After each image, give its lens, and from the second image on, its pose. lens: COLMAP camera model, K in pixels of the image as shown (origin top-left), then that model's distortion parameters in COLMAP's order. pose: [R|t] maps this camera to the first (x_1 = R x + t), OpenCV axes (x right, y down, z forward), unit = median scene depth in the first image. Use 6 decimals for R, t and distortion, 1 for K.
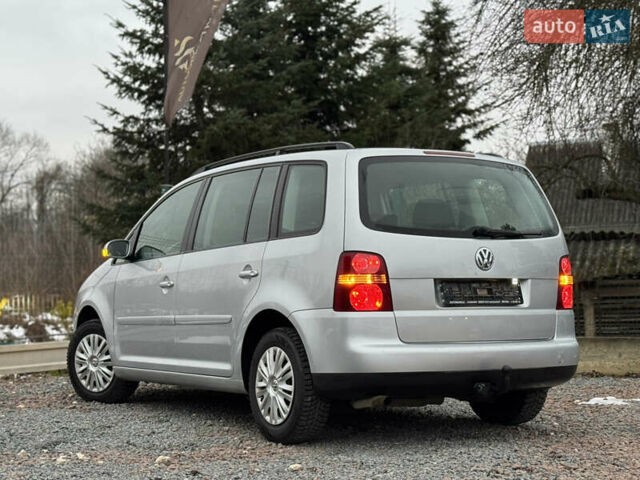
lens RADIAL K [[1283.3, 0, 290.5], [0, 1283.3, 241.0], [0, 0, 1]] dist [0.165973, -0.043201]
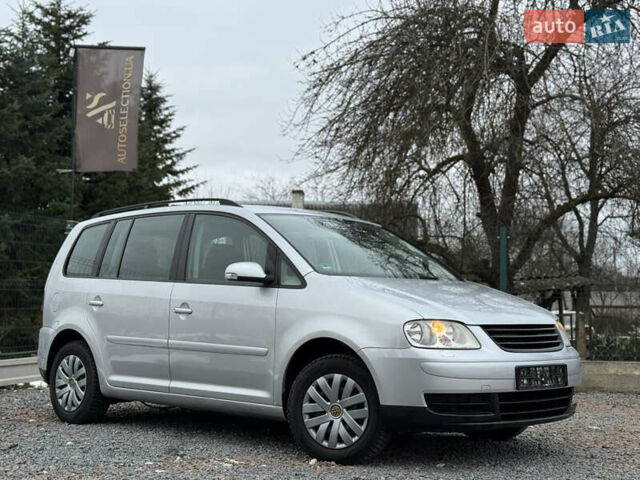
lens RADIAL K [[1064.9, 0, 320.0], [0, 1064.9, 240.0], [0, 0, 1]] dist [0.173673, -0.050608]
pose [[0.938724, 0.046135, 0.341570, -0.298311], [-0.032863, 0.998467, -0.044544, 0.010692], [-0.343101, 0.030589, 0.938800, 0.071339]]
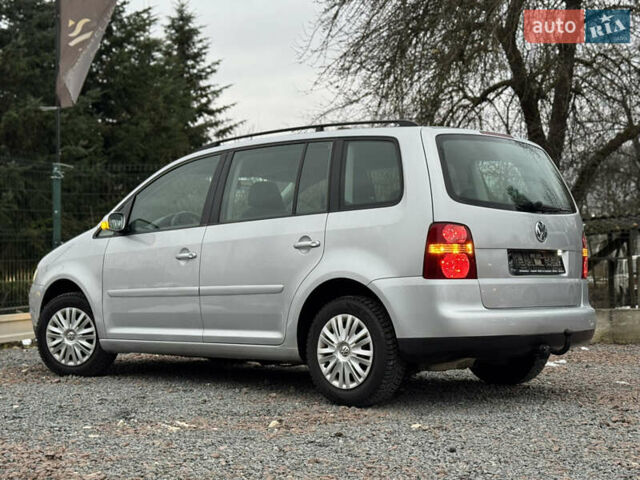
lens RADIAL K [[1170.7, 0, 320.0], [0, 1170.7, 240.0], [0, 0, 1]] dist [0.136700, -0.073652]
pose [[0.958395, 0.010596, 0.285250, -0.229605], [-0.012188, 0.999918, 0.003808, 0.014376], [-0.285186, -0.007126, 0.958446, 0.074805]]
